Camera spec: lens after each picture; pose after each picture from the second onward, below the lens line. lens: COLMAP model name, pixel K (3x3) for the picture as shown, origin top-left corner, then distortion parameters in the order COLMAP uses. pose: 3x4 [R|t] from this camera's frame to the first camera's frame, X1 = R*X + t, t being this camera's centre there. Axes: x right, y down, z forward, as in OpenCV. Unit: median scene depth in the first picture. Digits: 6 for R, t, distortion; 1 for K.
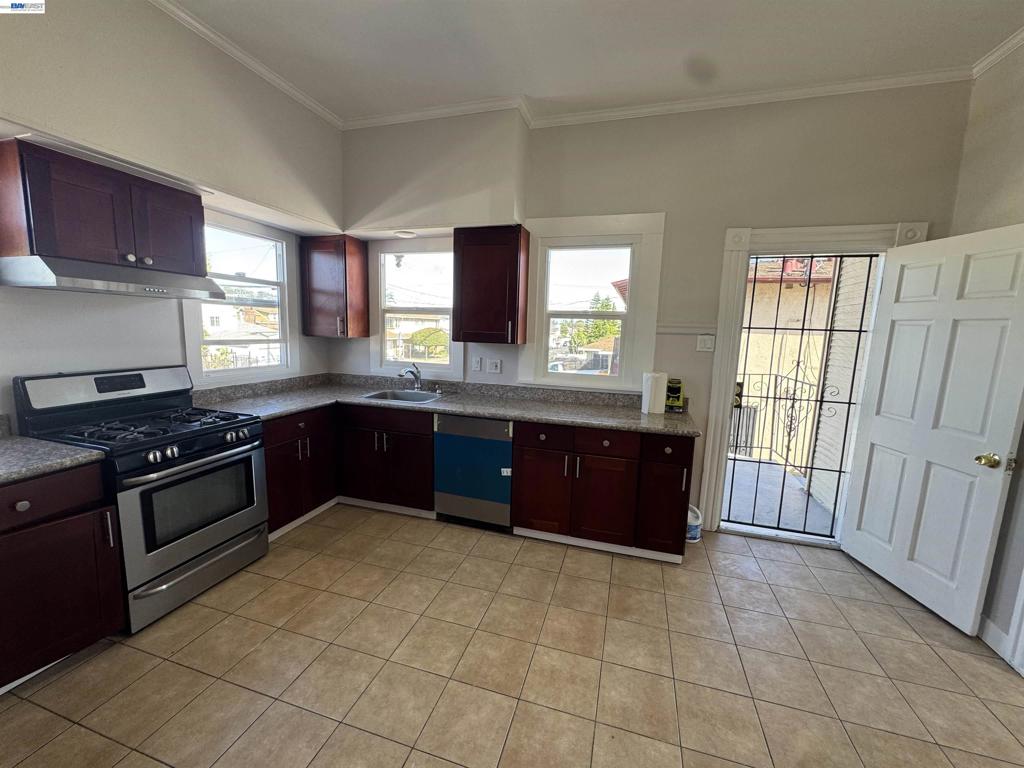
lens RADIAL K [[408.7, 0, 511.7], [0, 408.7, 381.8], [0, 0, 1]] dist [-0.000510, -0.000129]
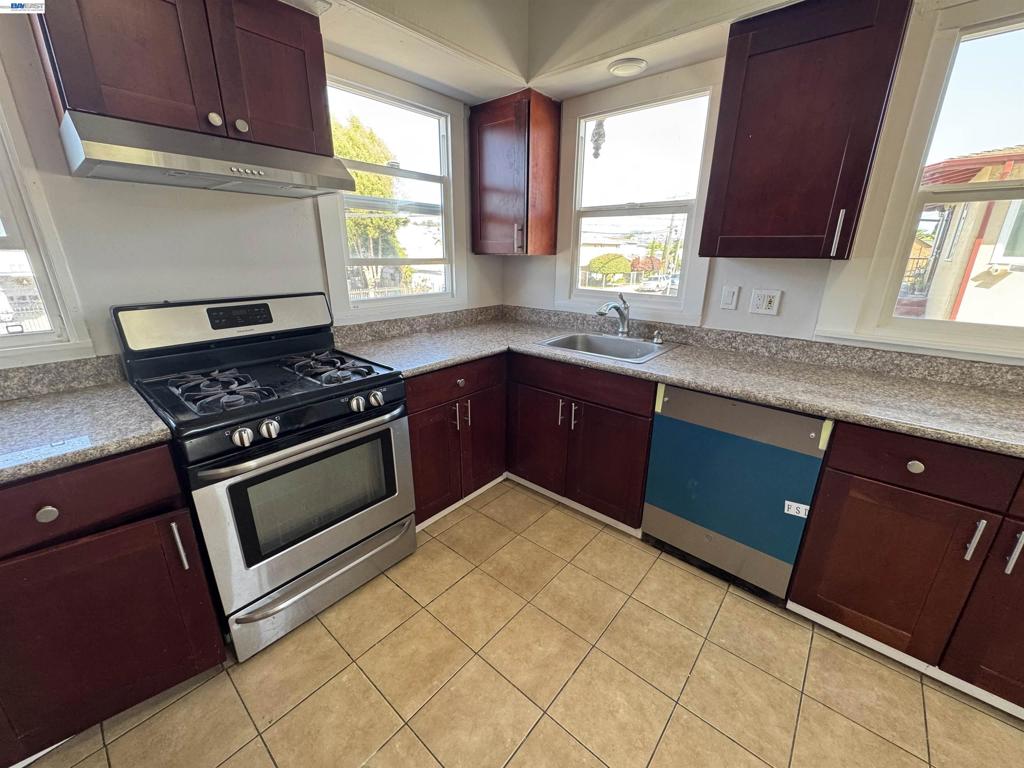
lens RADIAL K [[408.7, 0, 511.7], [0, 408.7, 381.8], [0, 0, 1]] dist [-0.000510, -0.000129]
pose [[0.913895, 0.102262, -0.392859, -0.152446], [-0.033872, 0.983586, 0.177232, -0.021129], [0.404534, -0.148665, 0.902358, 0.386152]]
